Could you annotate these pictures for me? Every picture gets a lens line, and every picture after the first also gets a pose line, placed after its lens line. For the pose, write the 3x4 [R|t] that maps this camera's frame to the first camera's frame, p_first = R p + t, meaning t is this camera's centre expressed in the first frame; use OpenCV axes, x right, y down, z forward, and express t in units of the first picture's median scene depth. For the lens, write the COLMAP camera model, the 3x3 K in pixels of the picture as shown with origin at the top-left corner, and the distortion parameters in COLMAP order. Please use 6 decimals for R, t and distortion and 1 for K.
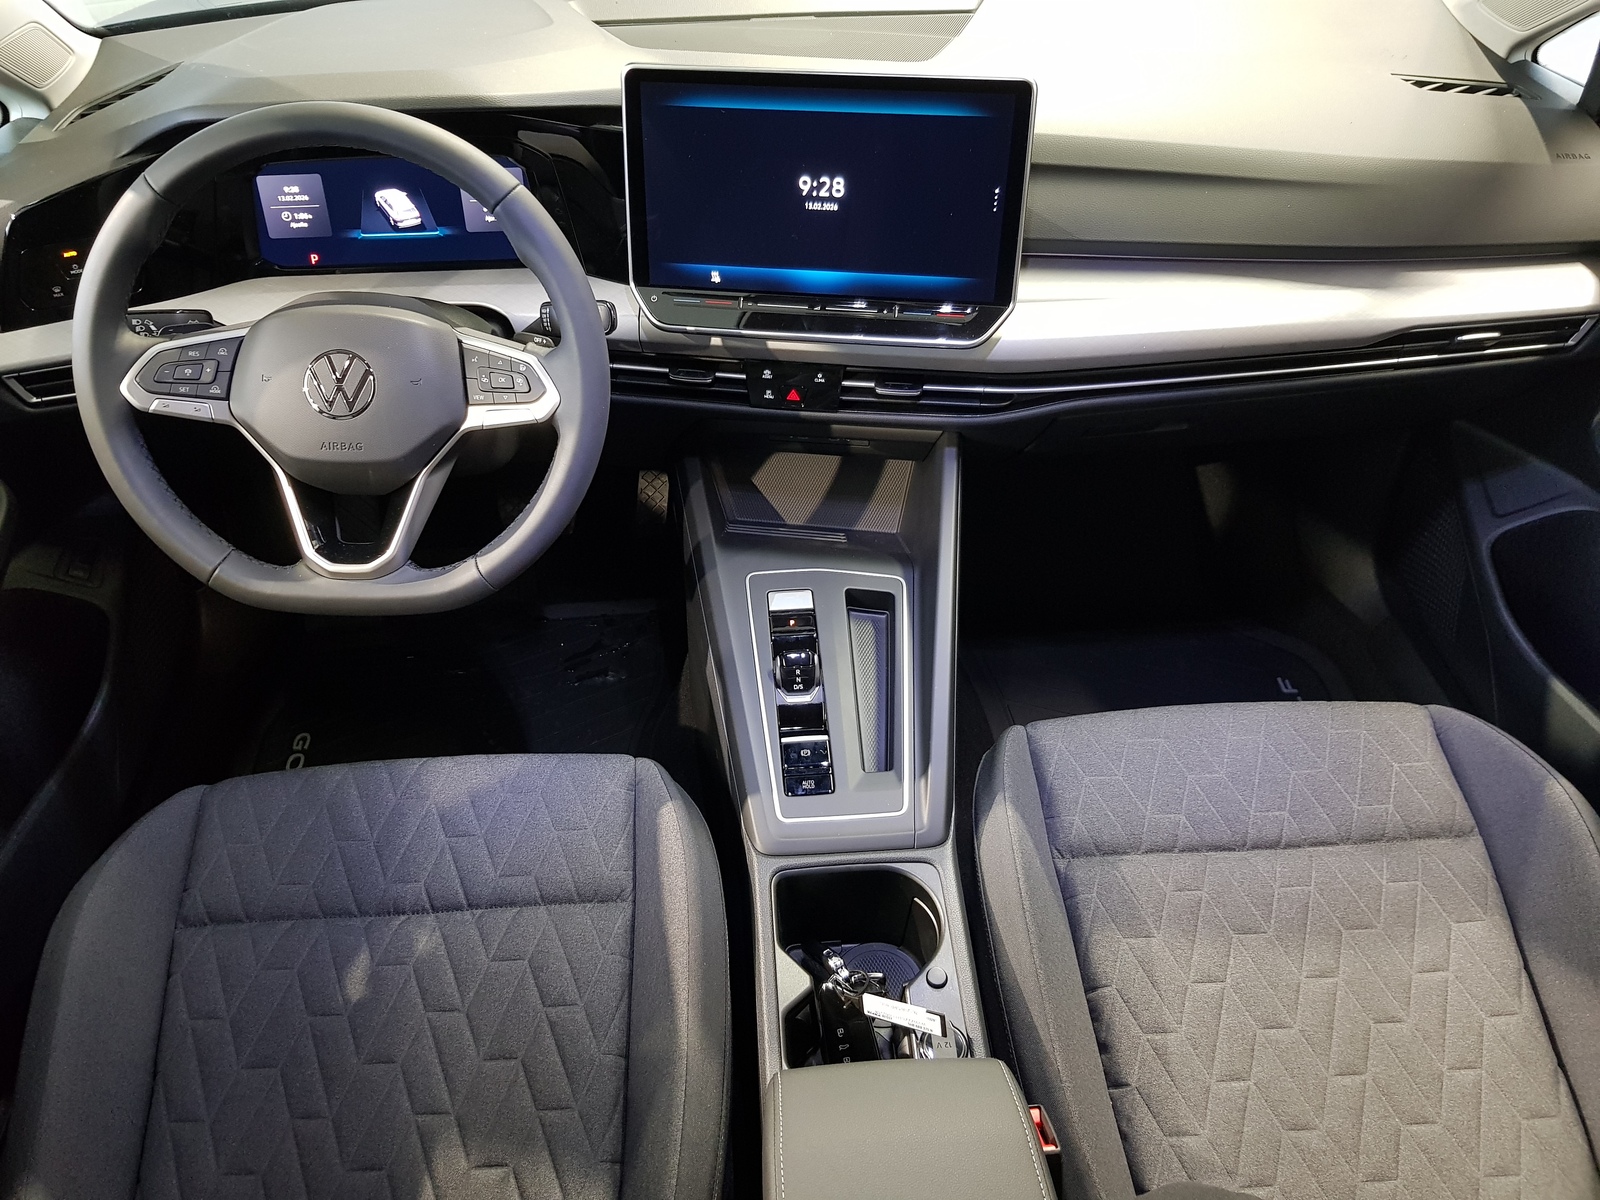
lens RADIAL K [[1240.2, 0, 764.3], [0, 1240.2, 593.9], [0, 0, 1]] dist [0.080479, -0.122313]
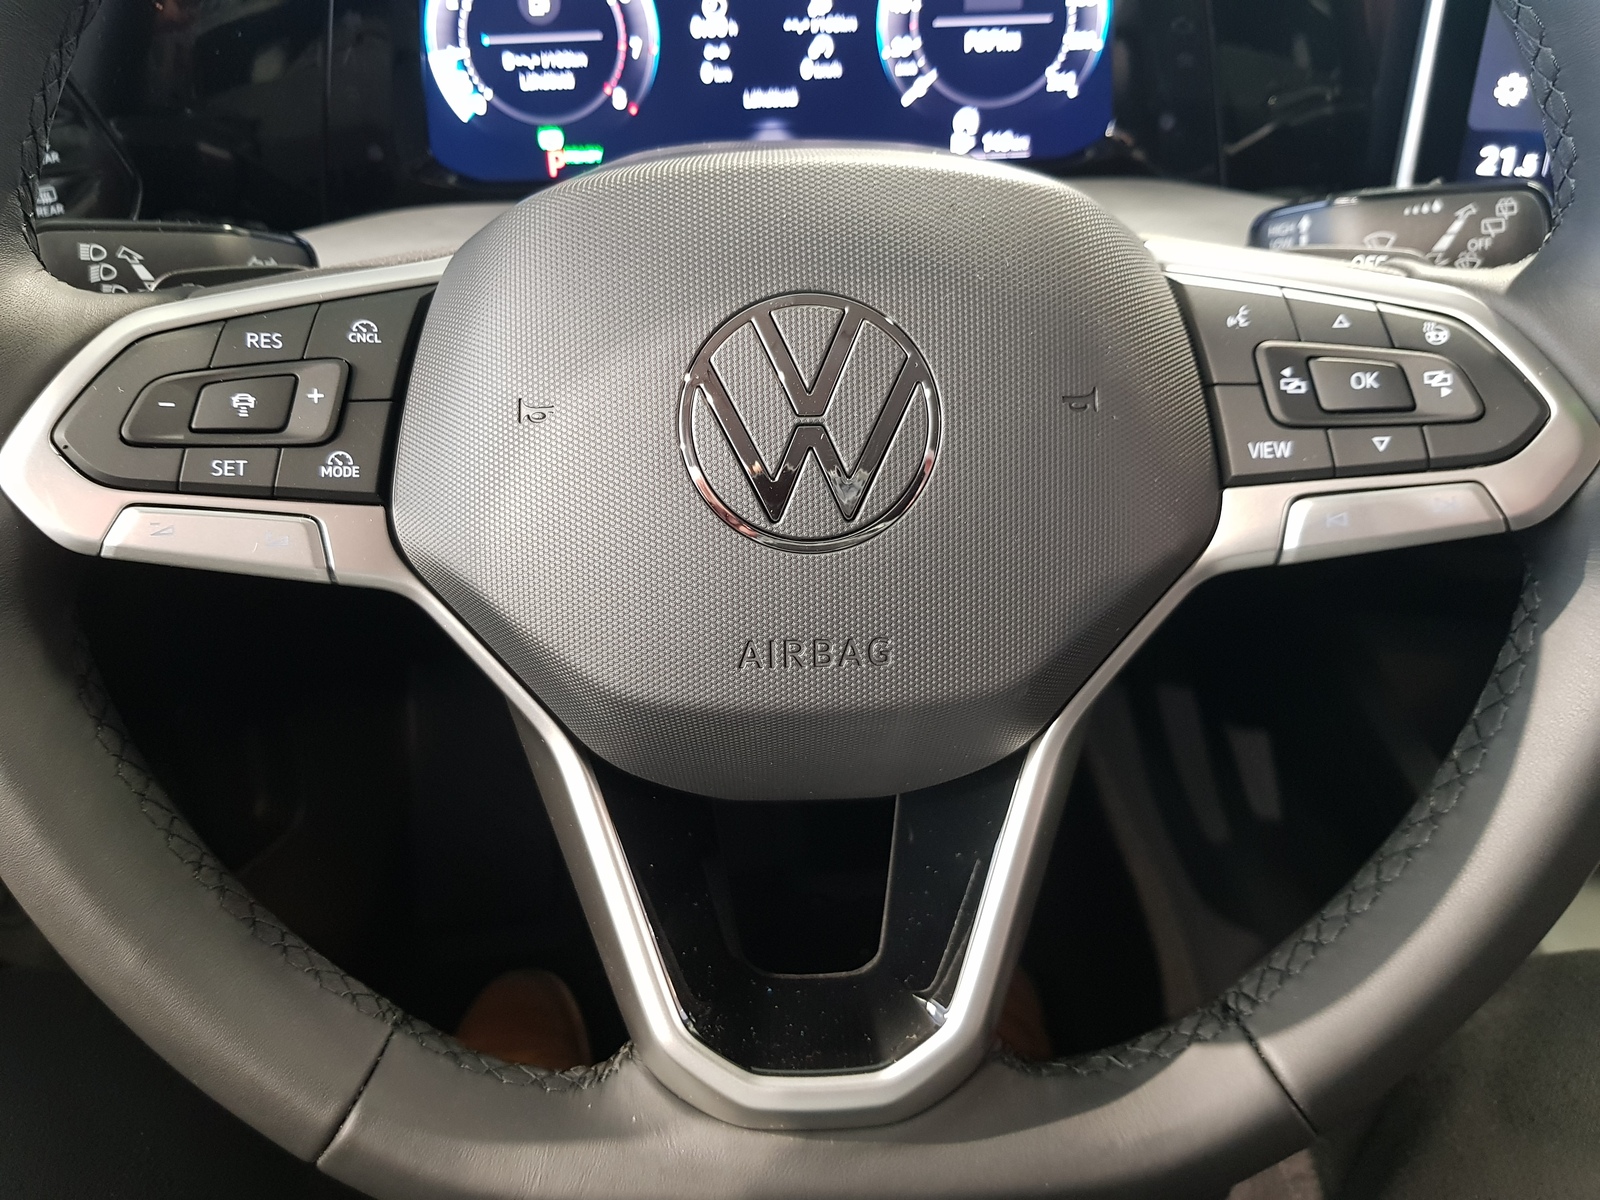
lens RADIAL K [[1240.2, 0, 764.3], [0, 1240.2, 593.9], [0, 0, 1]] dist [0.080479, -0.122313]
pose [[0.994579, -0.030116, -0.099527, -0.312090], [0.024590, 0.998111, -0.056293, -0.114537], [0.101034, 0.053540, 0.993441, 0.724207]]
